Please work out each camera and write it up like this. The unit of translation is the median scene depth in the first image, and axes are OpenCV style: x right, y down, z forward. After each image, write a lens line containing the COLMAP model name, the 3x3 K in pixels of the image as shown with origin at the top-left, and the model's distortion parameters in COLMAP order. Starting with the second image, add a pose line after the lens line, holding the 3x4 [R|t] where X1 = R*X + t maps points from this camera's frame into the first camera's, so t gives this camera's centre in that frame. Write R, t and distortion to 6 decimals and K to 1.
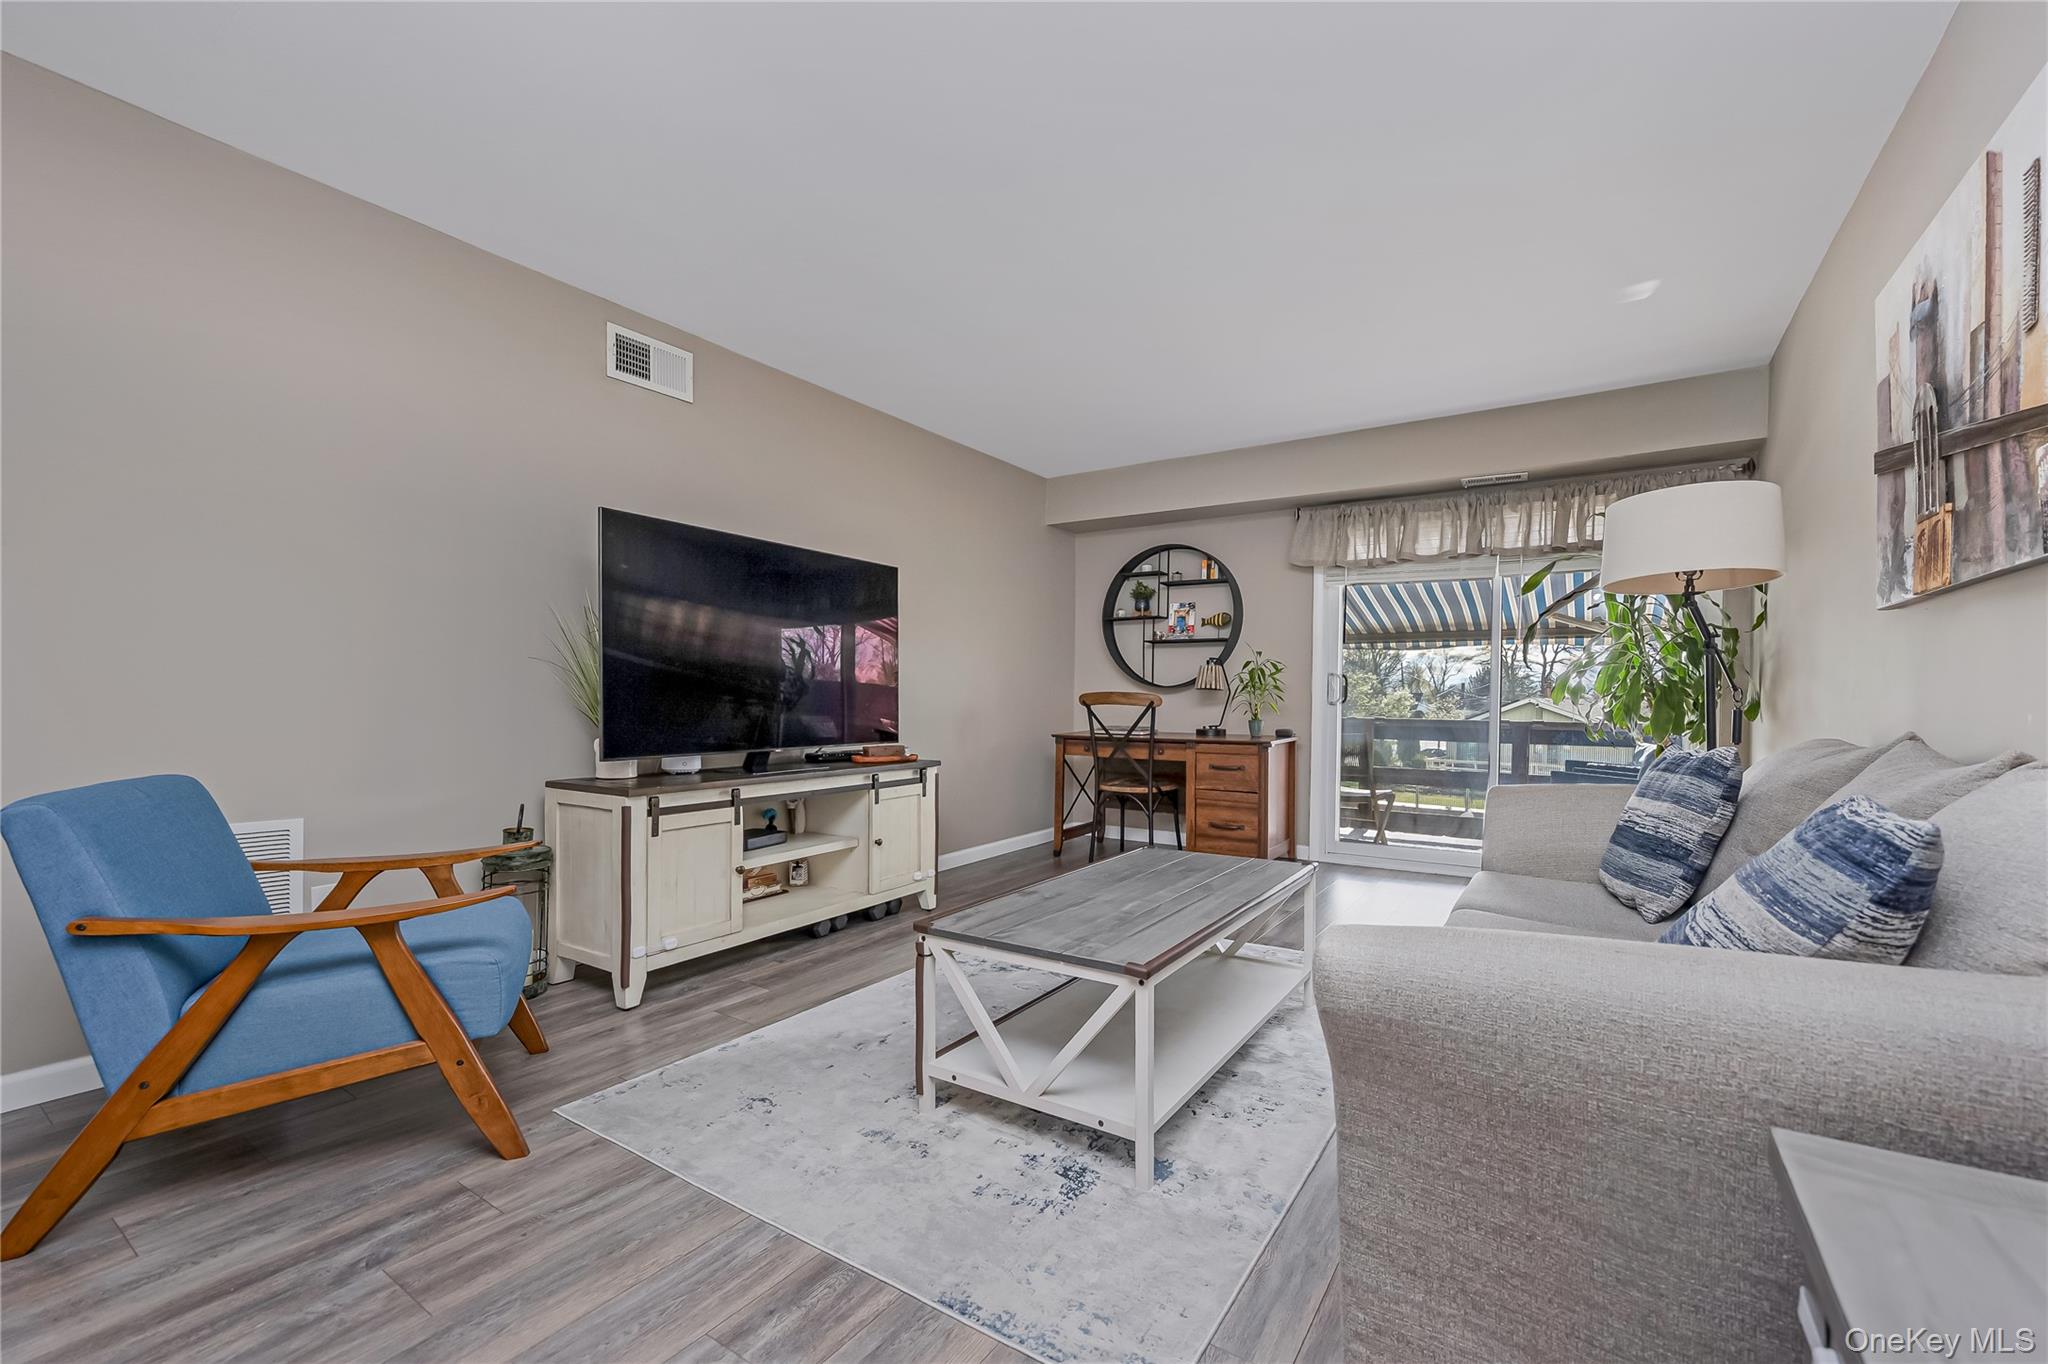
lens RADIAL K [[836.3, 0, 1069.8], [0, 836.3, 718.5], [0, 0, 1]] dist [0.000990, -0.000051]
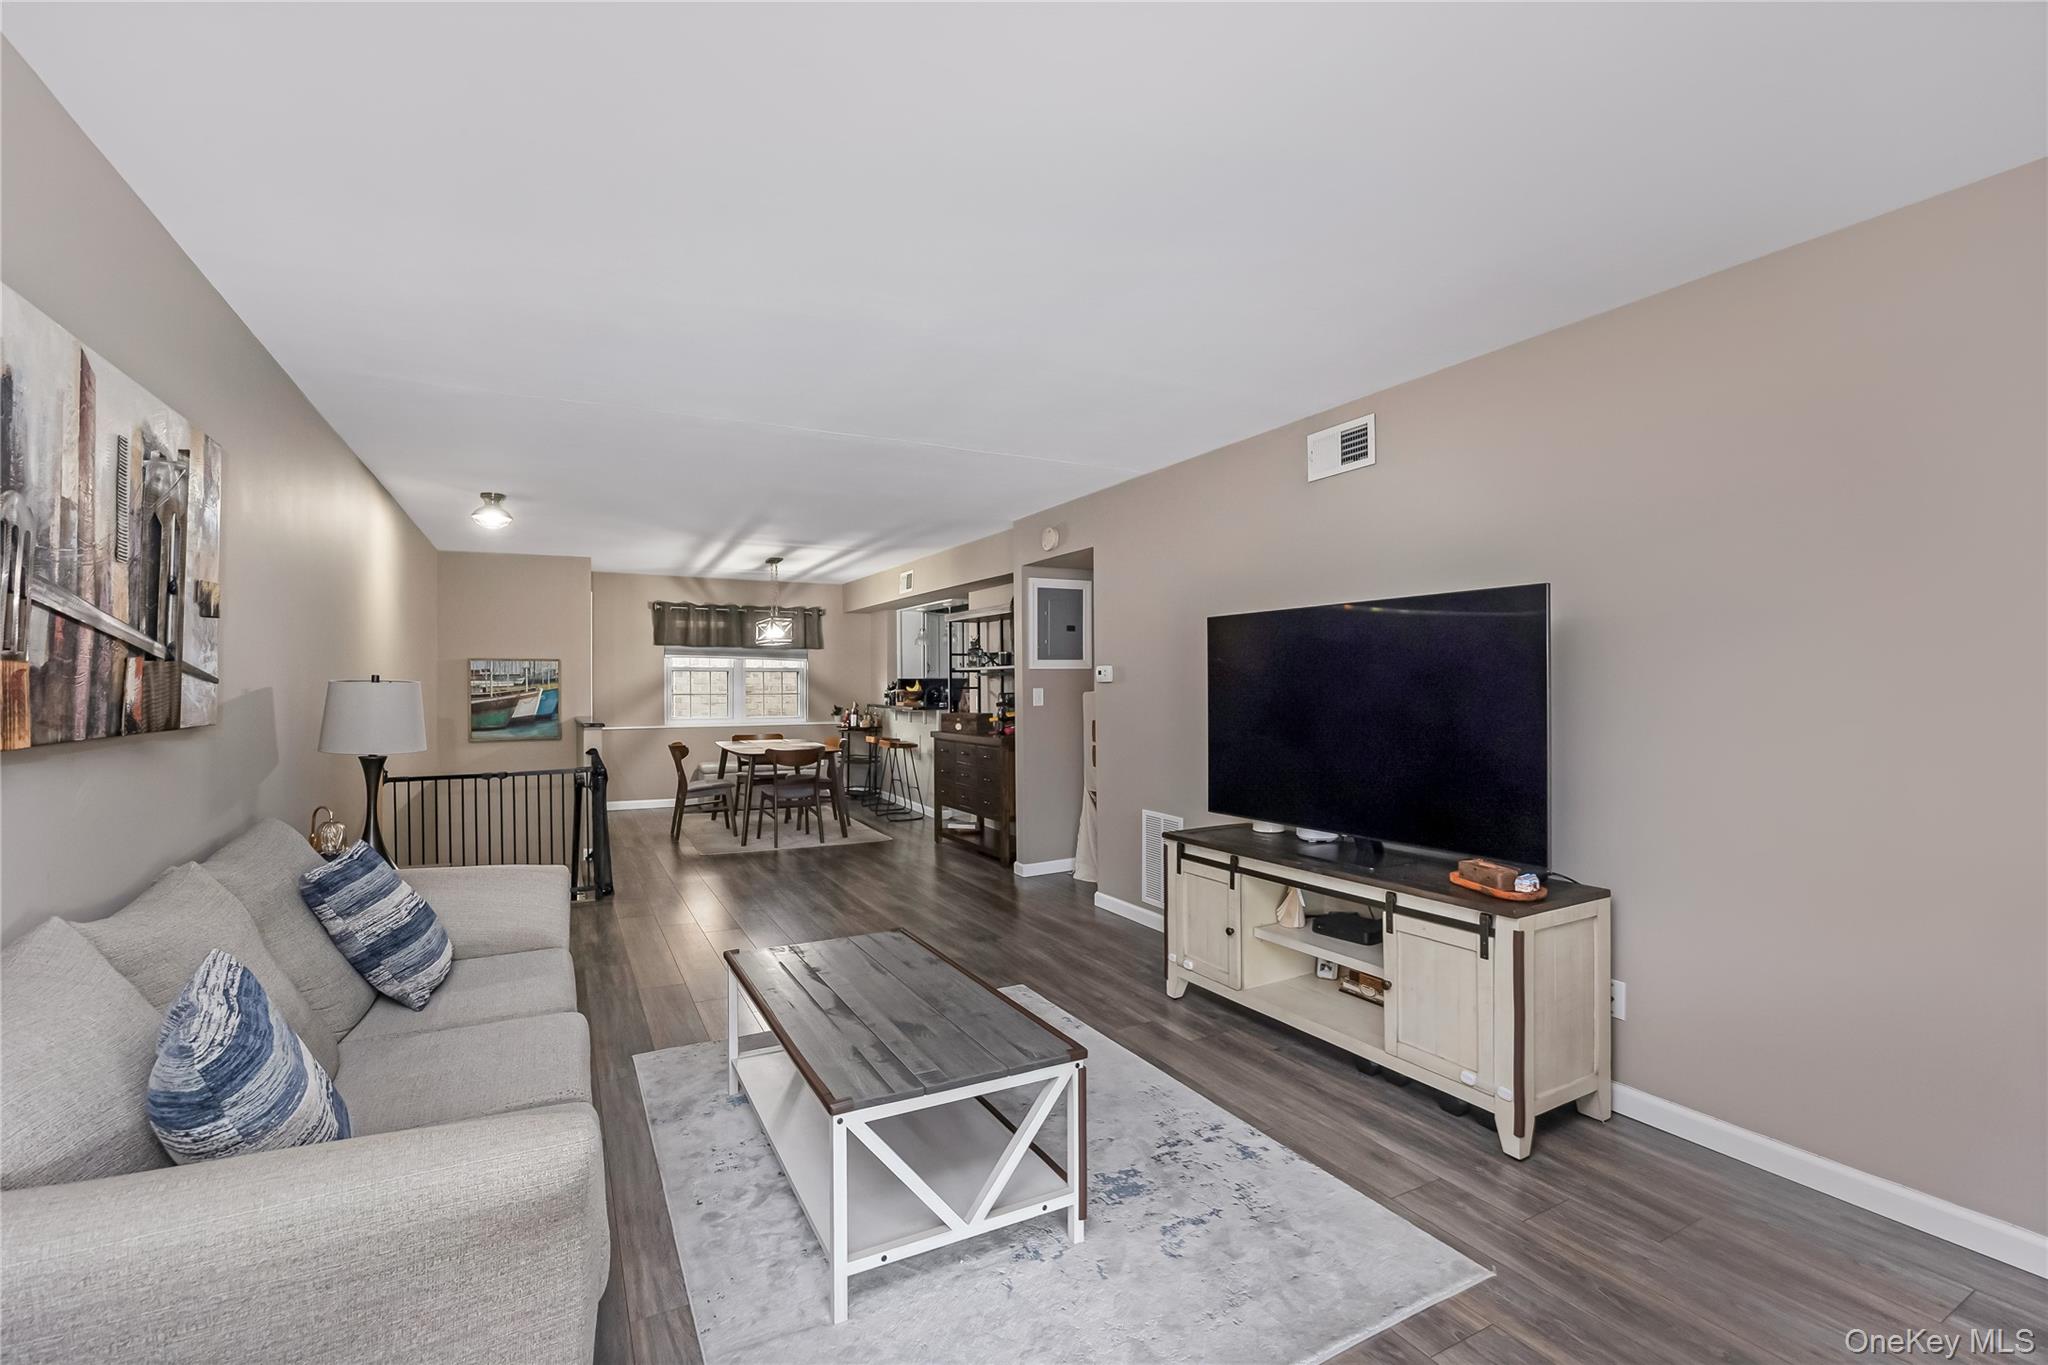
lens RADIAL K [[911.4, 0, 1024.0], [0, 911.4, 682.5], [0, 0, 1]] dist [-0.004132, -0.000256]
pose [[-0.511069, -0.005039, -0.859525, 0.469593], [-0.016044, 0.999865, 0.003678, -0.087165], [0.859390, 0.015670, -0.511081, 0.849478]]
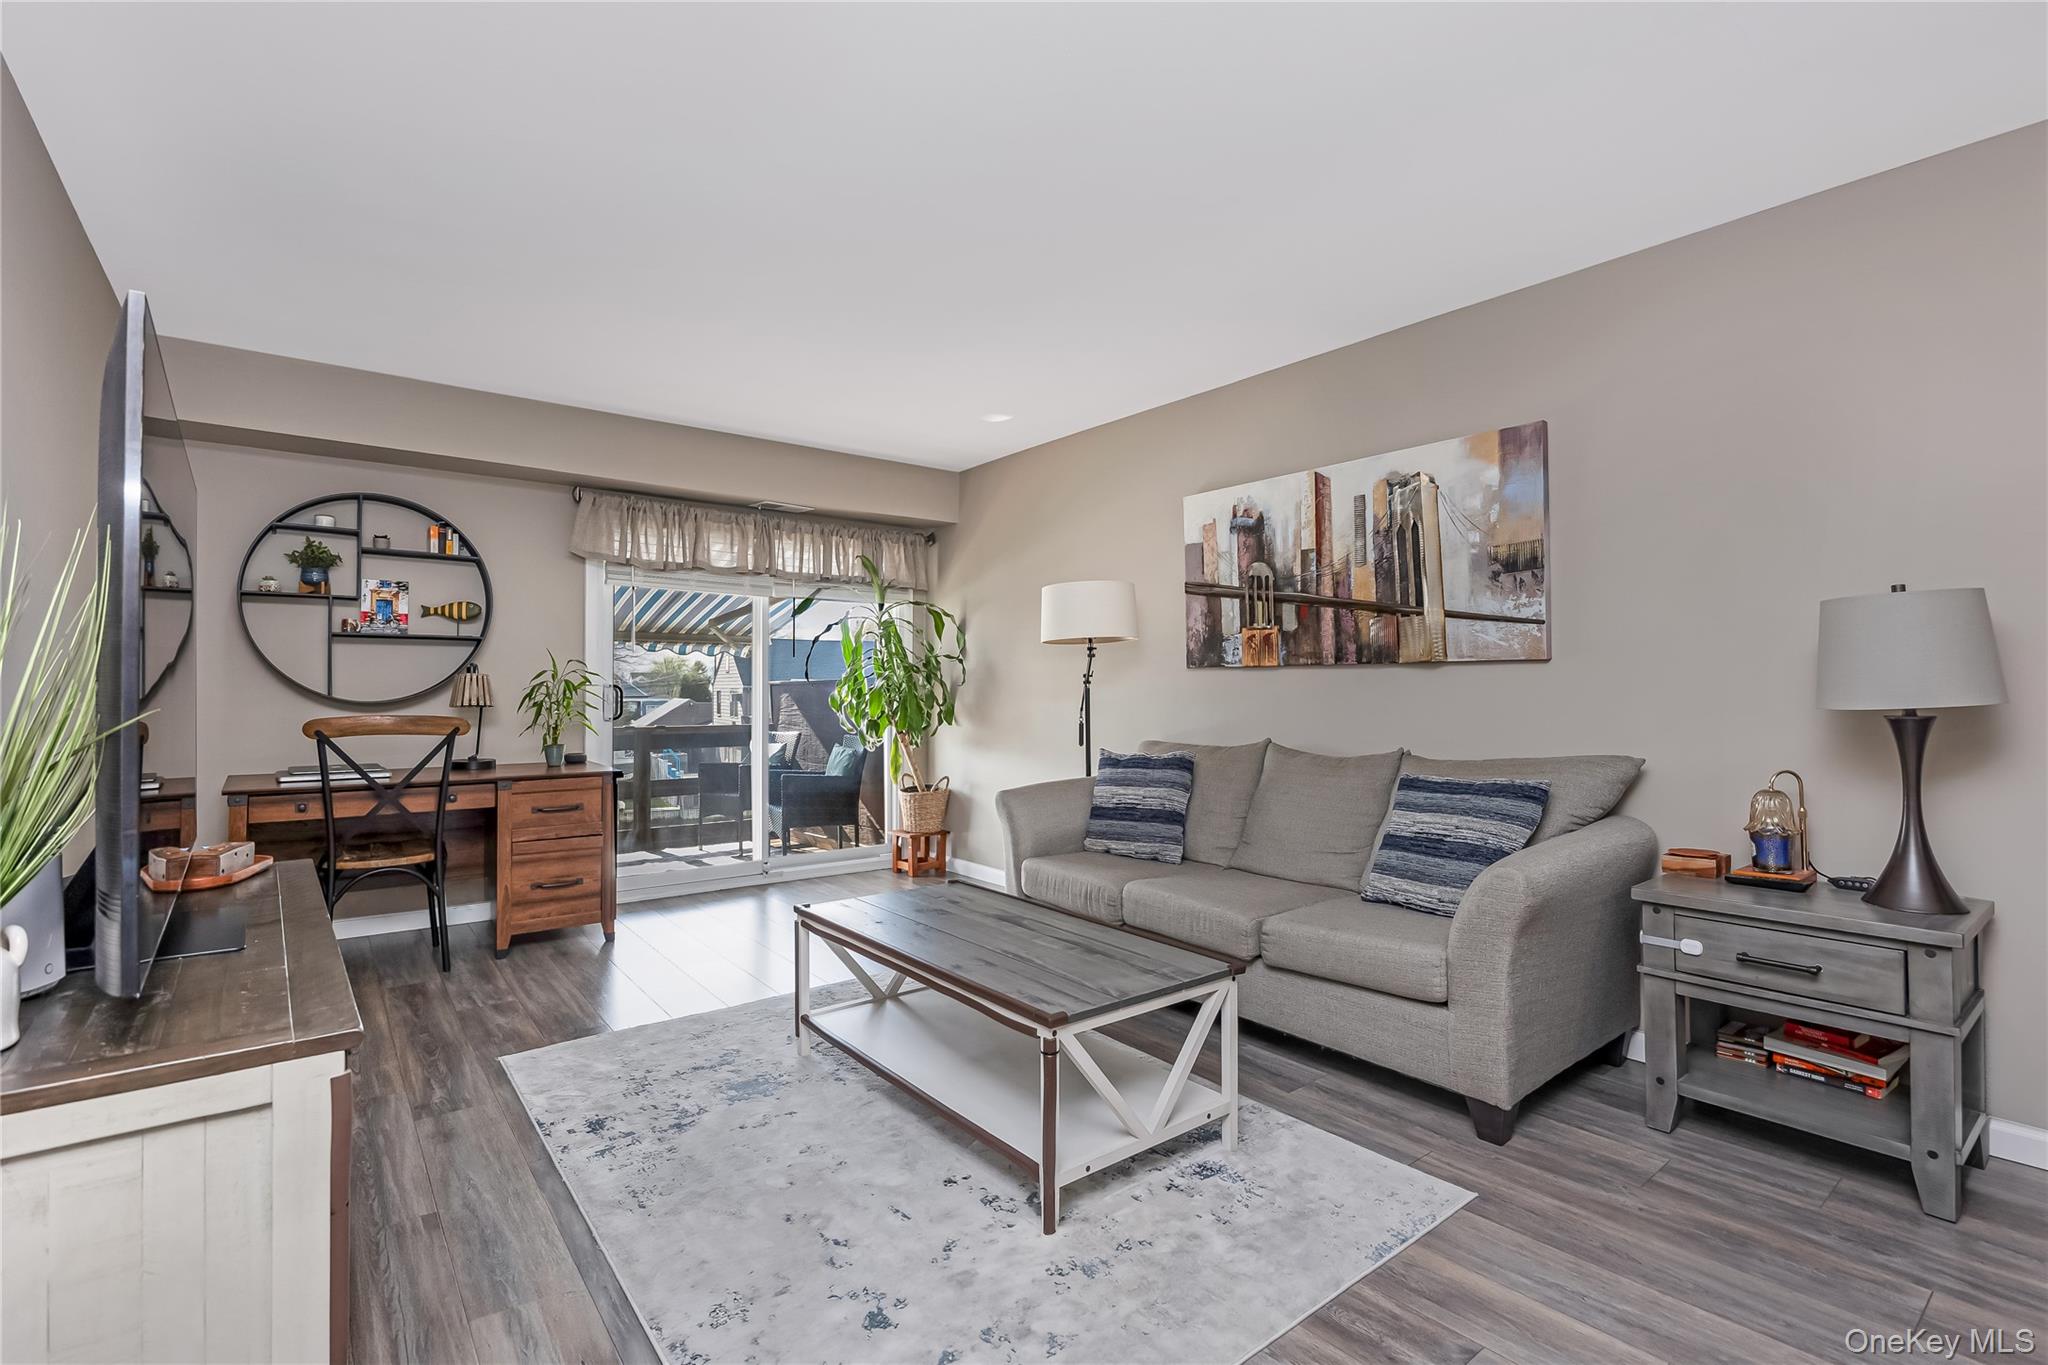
lens RADIAL K [[911.4, 0, 1024.0], [0, 911.4, 682.5], [0, 0, 1]] dist [-0.004132, -0.000256]
pose [[0.353382, -0.000540, 0.935479, -0.452586], [0.024528, 0.999661, -0.008689, -0.040642], [-0.935158, 0.026016, 0.353276, 0.286538]]
